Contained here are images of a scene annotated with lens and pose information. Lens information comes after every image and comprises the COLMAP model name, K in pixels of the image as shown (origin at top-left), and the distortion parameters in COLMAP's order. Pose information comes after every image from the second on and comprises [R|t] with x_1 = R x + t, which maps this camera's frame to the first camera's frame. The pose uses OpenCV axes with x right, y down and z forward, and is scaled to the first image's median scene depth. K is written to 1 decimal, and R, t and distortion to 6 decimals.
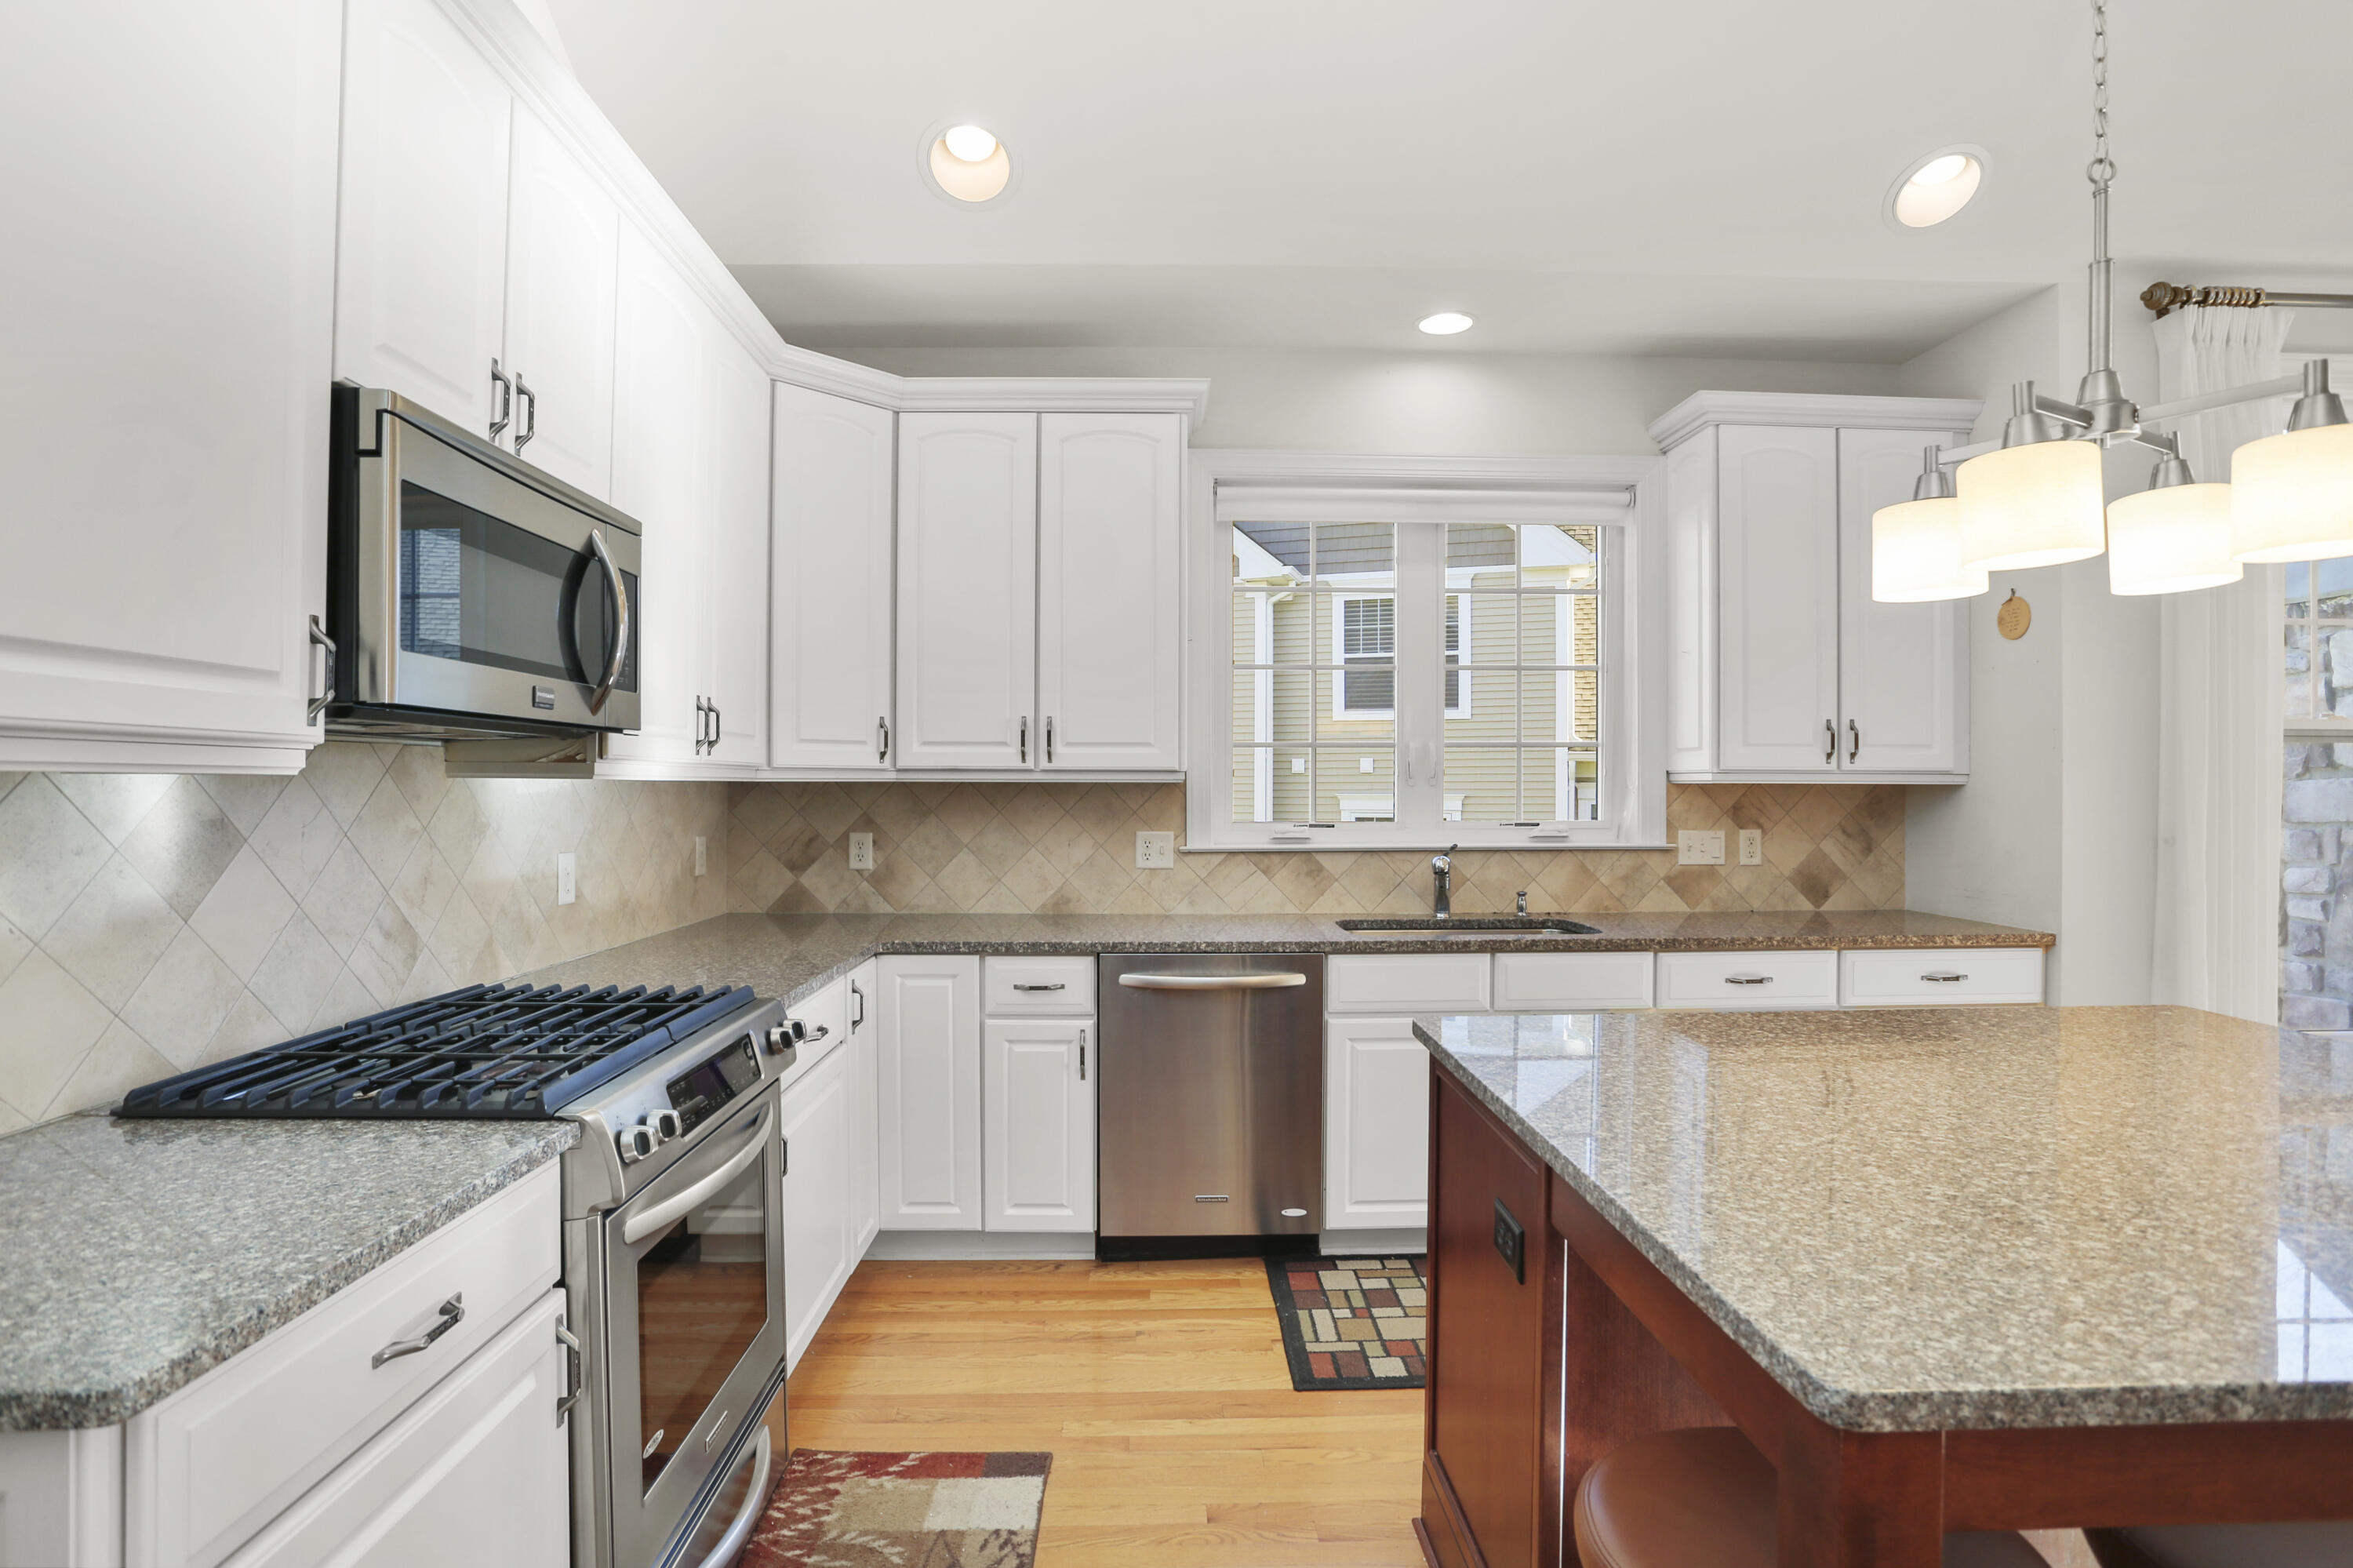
lens RADIAL K [[1159.0, 0, 1165.0], [0, 1159.0, 789.5], [0, 0, 1]] dist [-0.059961, 0.017788]
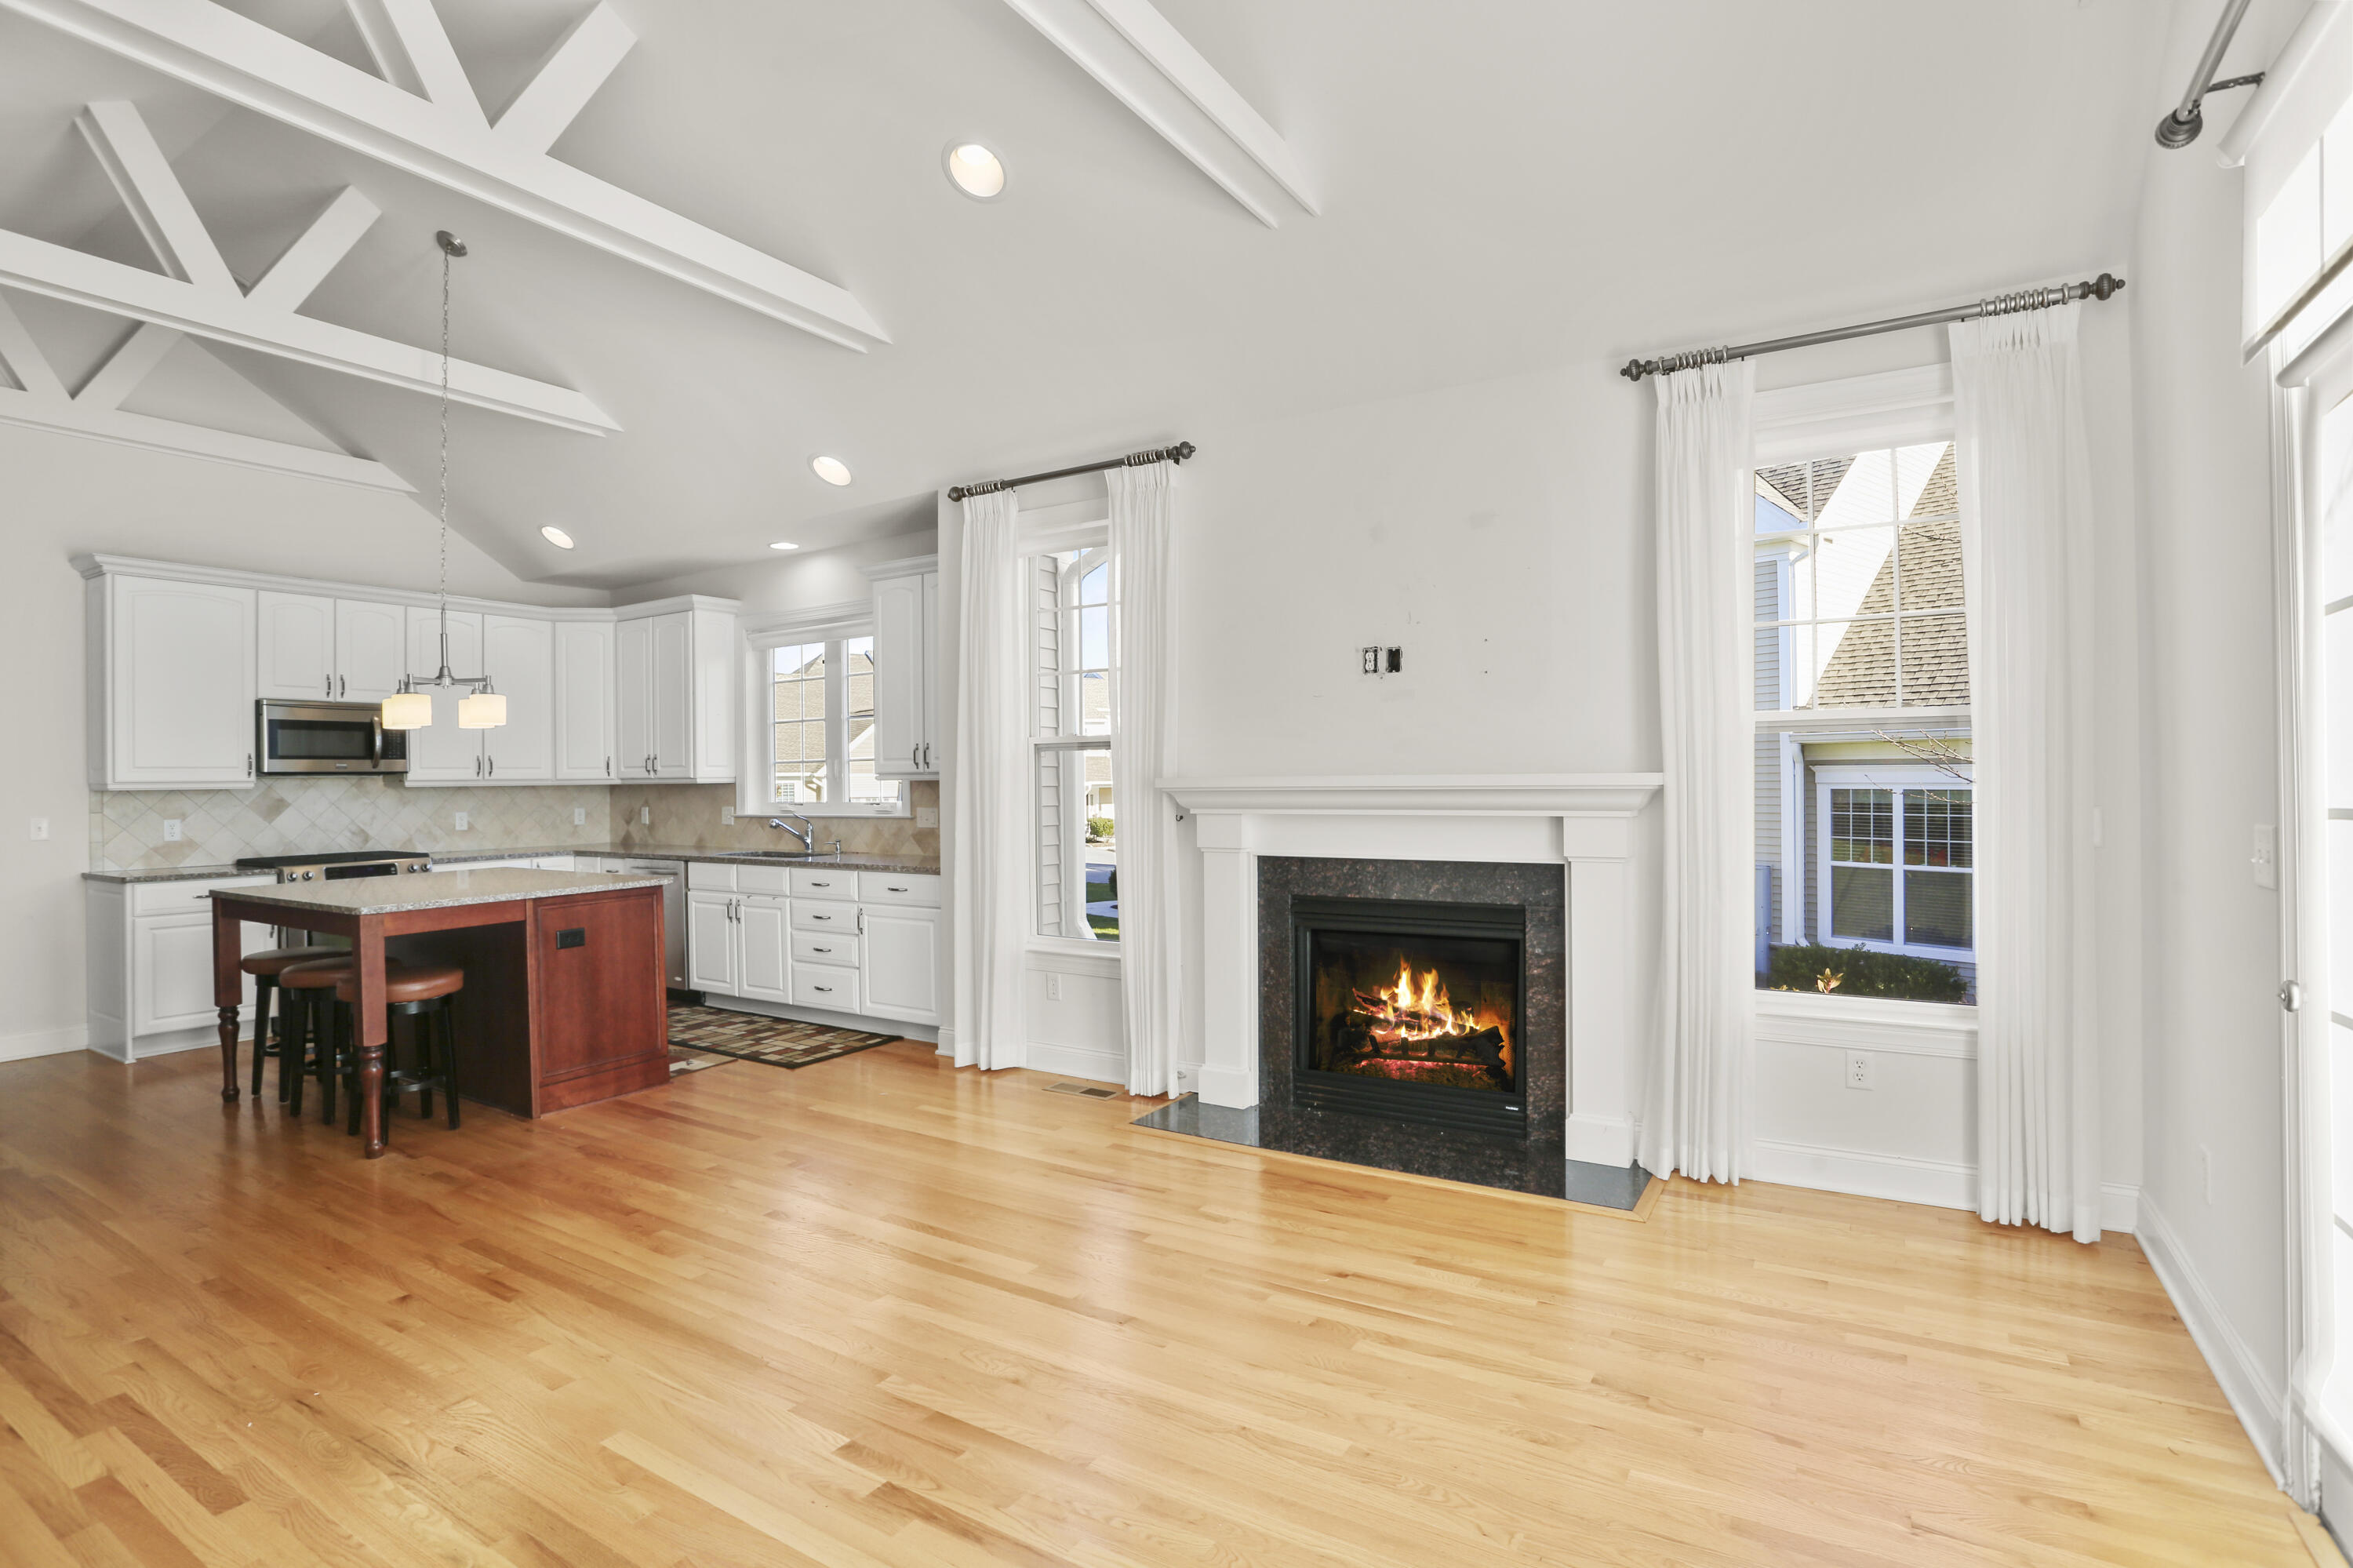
lens RADIAL K [[1159.0, 0, 1180.7], [0, 1159.0, 782.4], [0, 0, 1]] dist [-0.059961, 0.017788]
pose [[0.838641, -0.011774, -0.544558, 1.952016], [0.013478, 0.999909, -0.000862, 0.006529], [0.544518, -0.006617, 0.838723, -0.288828]]
